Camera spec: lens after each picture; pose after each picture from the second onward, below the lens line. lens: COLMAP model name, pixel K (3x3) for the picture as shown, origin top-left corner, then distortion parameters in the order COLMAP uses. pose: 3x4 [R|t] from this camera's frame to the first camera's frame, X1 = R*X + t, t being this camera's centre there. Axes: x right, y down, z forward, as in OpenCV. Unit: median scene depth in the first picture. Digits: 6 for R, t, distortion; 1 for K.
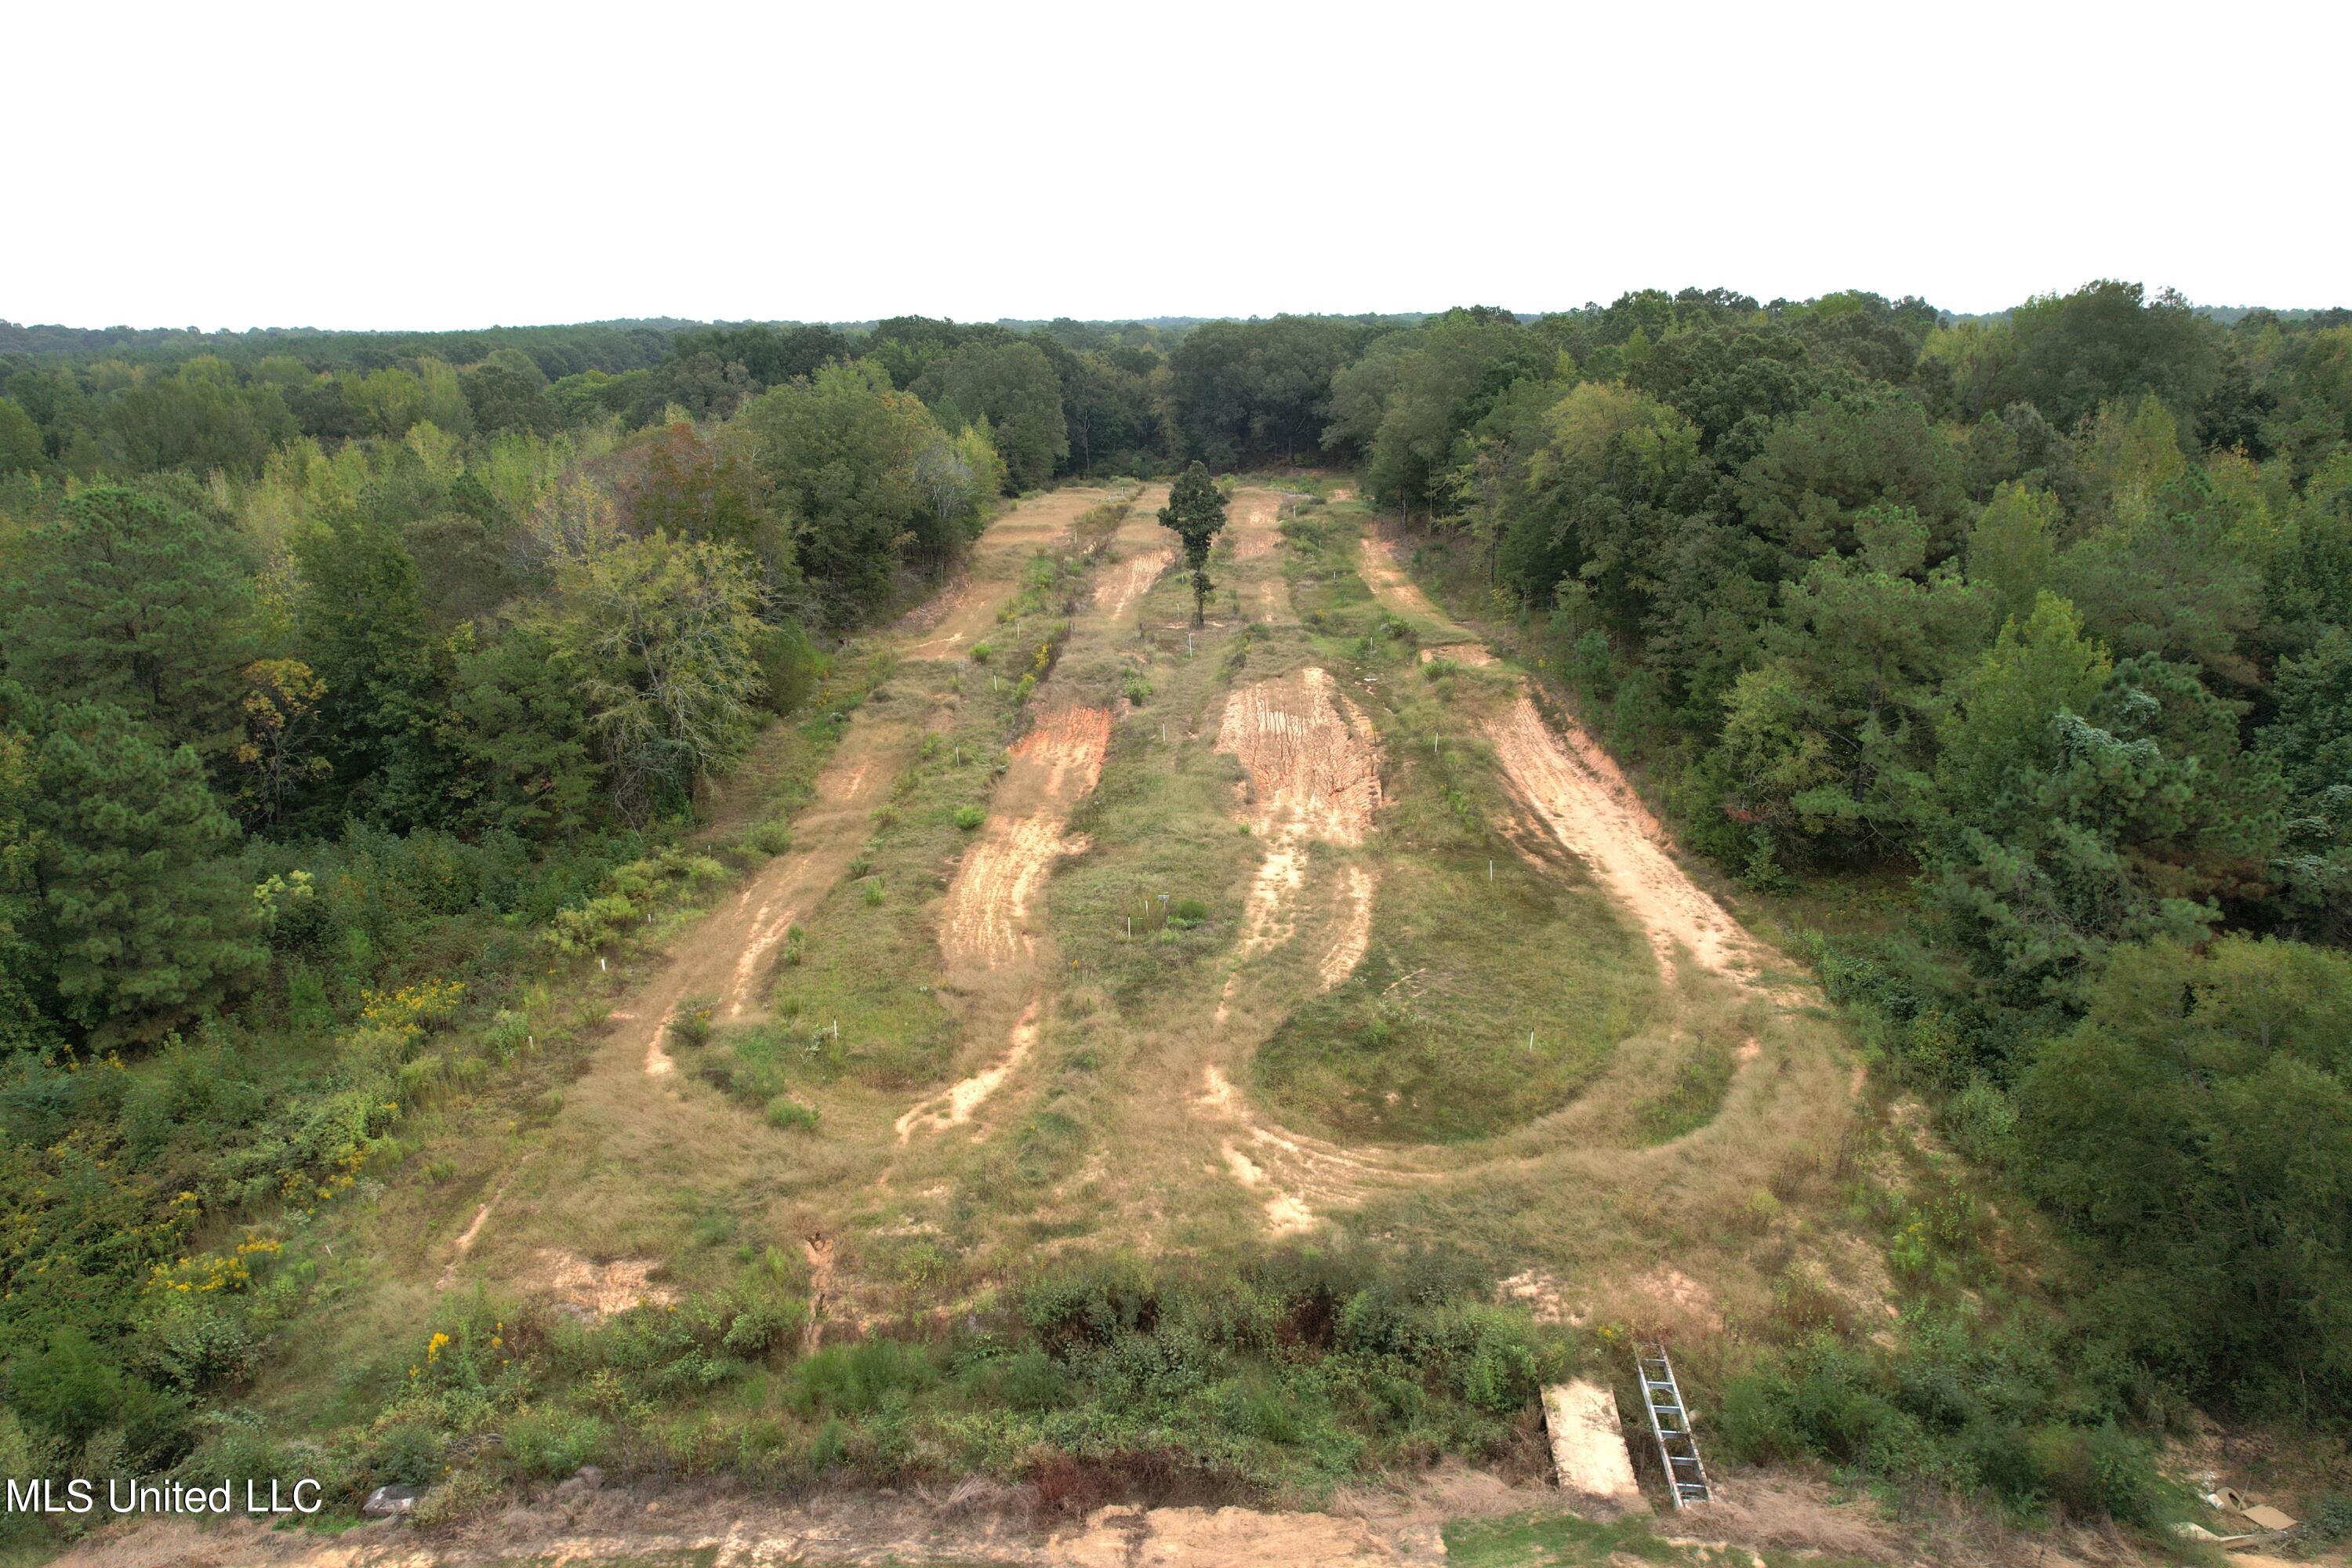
lens RADIAL K [[1510.3, 0, 1176.0], [0, 1510.3, 784.0], [0, 0, 1]] dist [-0.035289, 0.000733]
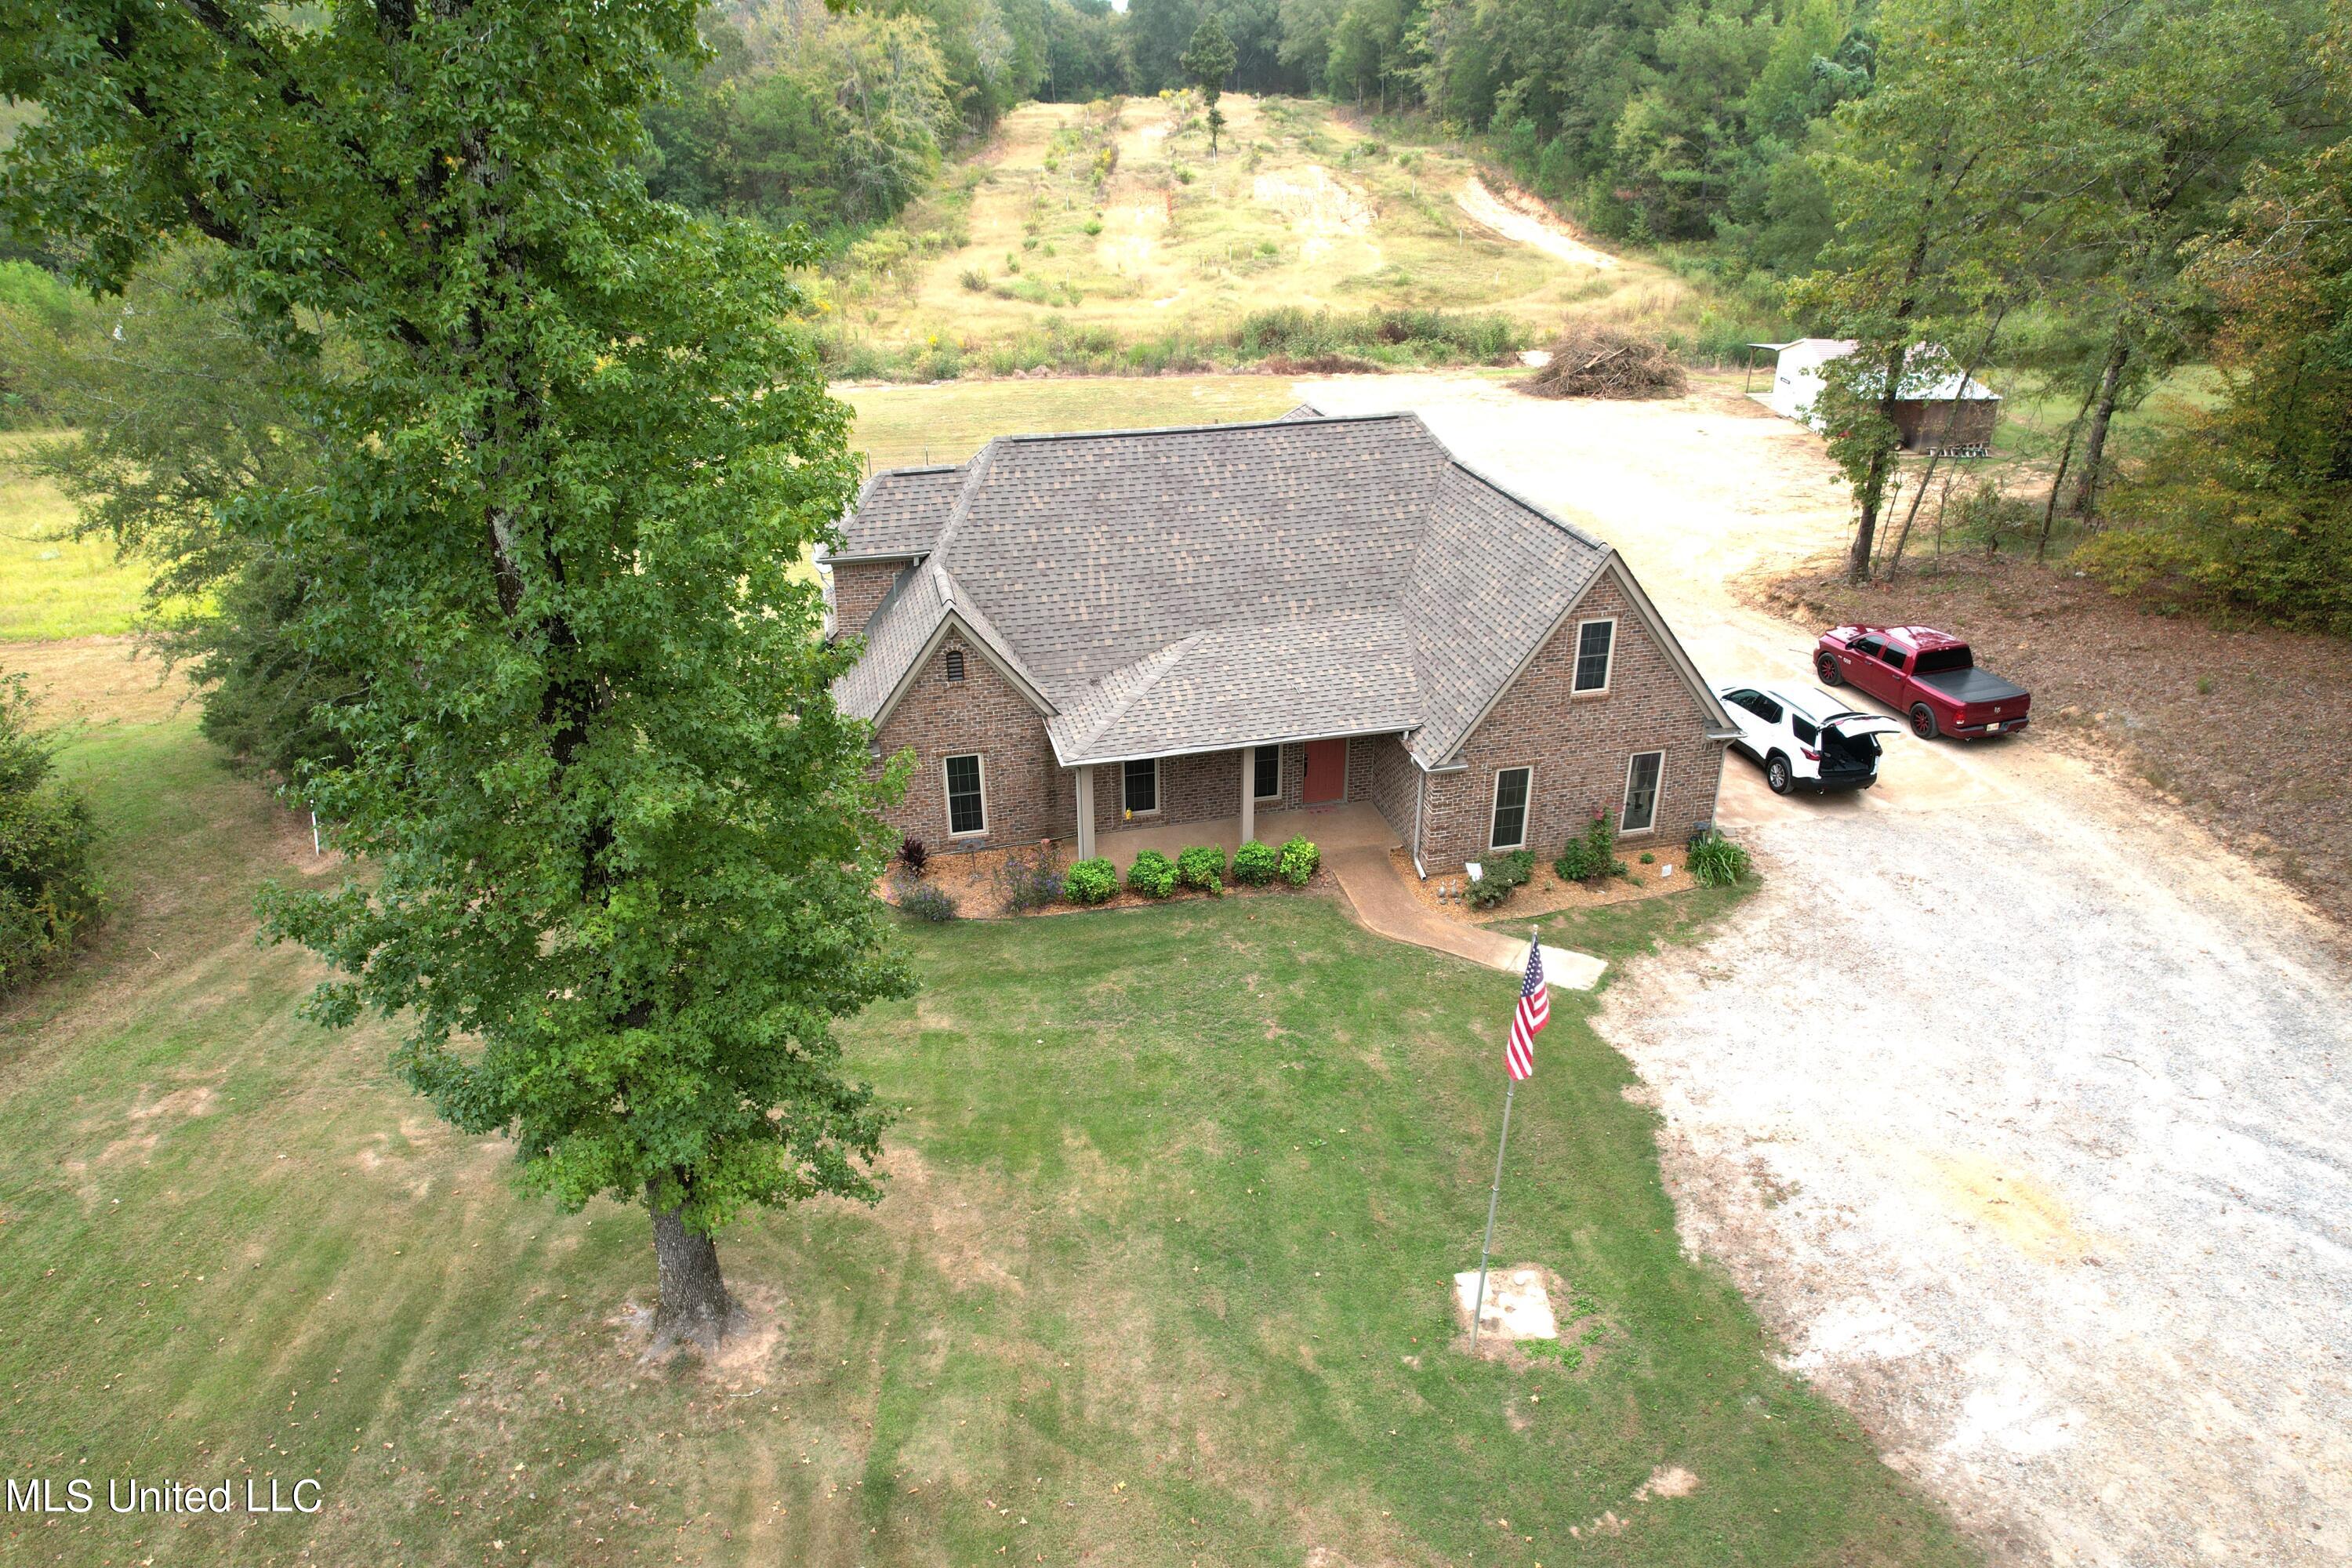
lens RADIAL K [[1510.3, 0, 1176.0], [0, 1510.3, 784.0], [0, 0, 1]] dist [-0.035289, 0.000733]
pose [[0.997585, -0.030408, 0.062439, -0.145291], [0.019869, 0.986434, 0.162951, 0.276281], [-0.066547, -0.161317, 0.984656, -0.425333]]
